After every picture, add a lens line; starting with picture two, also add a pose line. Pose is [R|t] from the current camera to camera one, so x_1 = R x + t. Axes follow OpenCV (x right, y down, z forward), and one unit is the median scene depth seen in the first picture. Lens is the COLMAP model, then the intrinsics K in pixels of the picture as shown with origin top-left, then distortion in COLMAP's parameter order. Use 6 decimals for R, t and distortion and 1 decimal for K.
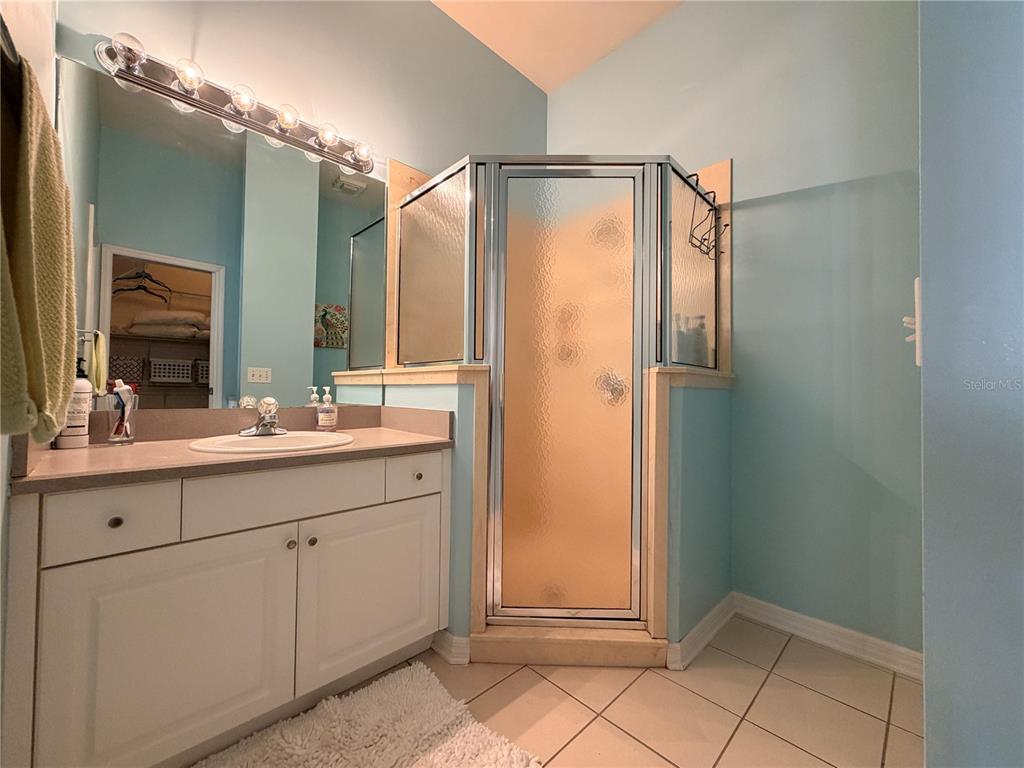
lens RADIAL K [[407.6, 0, 512.9], [0, 407.6, 381.6], [0, 0, 1]] dist [-0.001538, 0.000382]
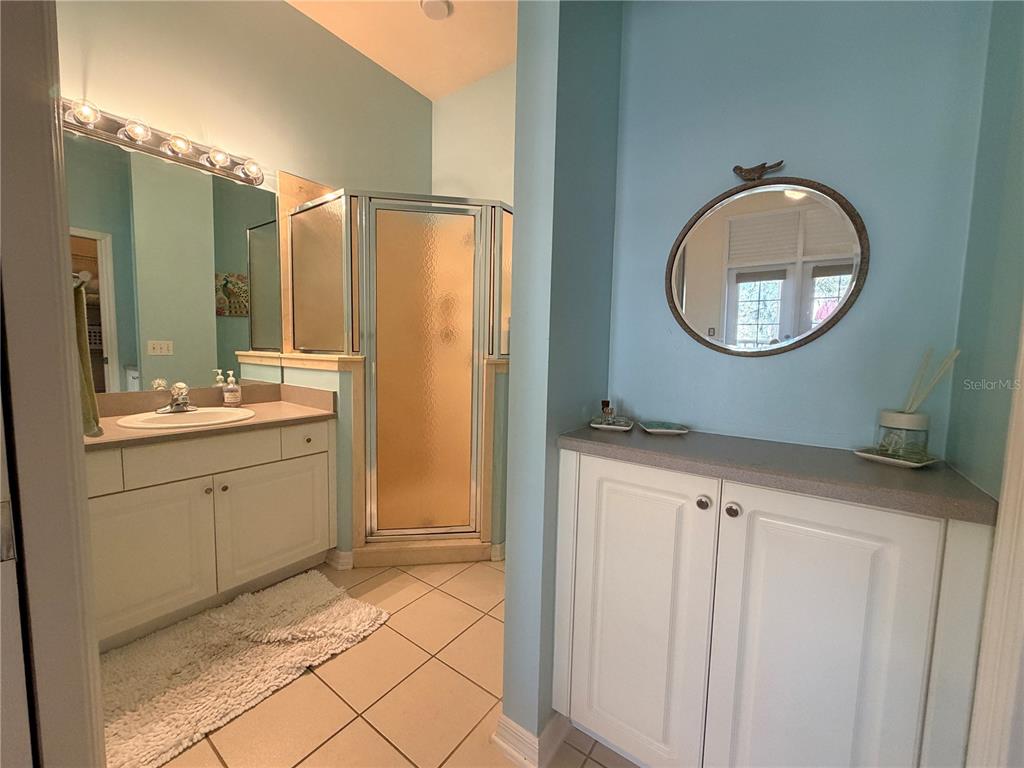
lens RADIAL K [[407.6, 0, 512.9], [0, 407.6, 381.6], [0, 0, 1]] dist [-0.001538, 0.000382]
pose [[0.985685, -0.005337, 0.168512, 0.193005], [-0.012537, 0.994411, 0.104829, -0.102257], [-0.168130, -0.105441, 0.980109, -0.384789]]
